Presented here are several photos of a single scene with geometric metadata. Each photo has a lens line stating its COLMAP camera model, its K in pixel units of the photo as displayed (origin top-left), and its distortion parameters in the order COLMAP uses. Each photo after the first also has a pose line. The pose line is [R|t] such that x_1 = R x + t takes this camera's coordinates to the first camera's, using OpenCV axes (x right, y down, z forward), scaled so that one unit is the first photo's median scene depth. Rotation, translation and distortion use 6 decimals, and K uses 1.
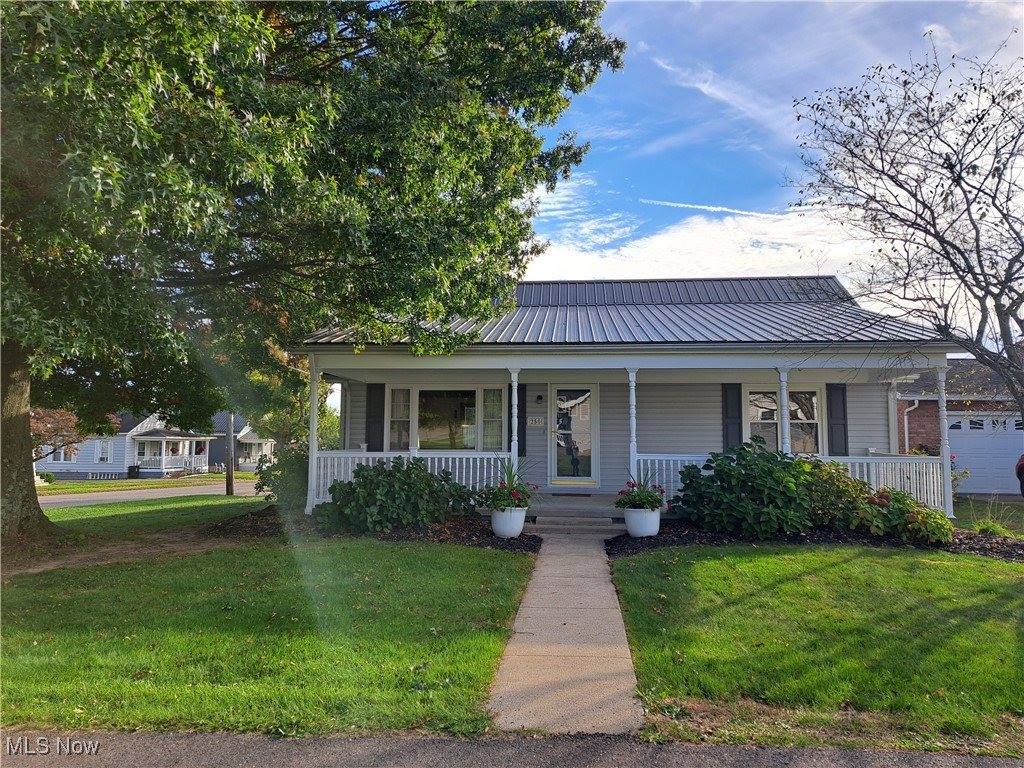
lens RADIAL K [[744.0, 0, 524.0], [0, 744.0, 372.6], [0, 0, 1]] dist [0.133966, -0.147593]
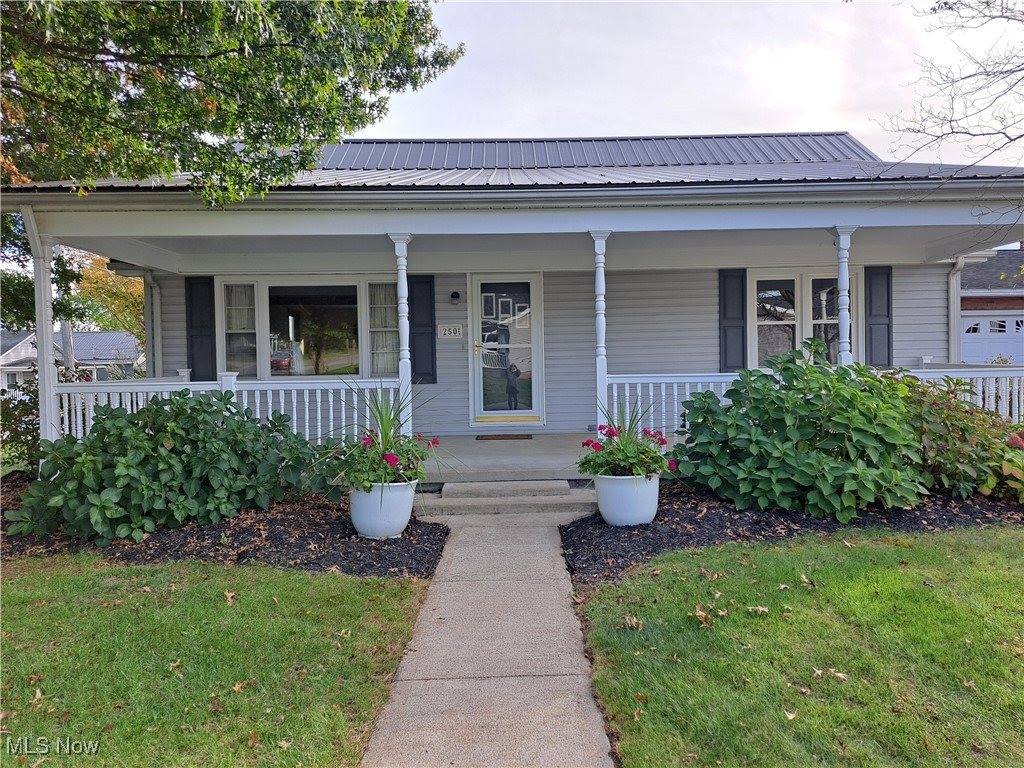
lens RADIAL K [[744.0, 0, 524.0], [0, 744.0, 372.6], [0, 0, 1]] dist [0.133966, -0.147593]
pose [[0.996338, -0.024261, 0.081990, 0.035004], [0.015617, 0.994406, 0.104462, 0.044330], [-0.084065, -0.102799, 0.991143, 0.424112]]
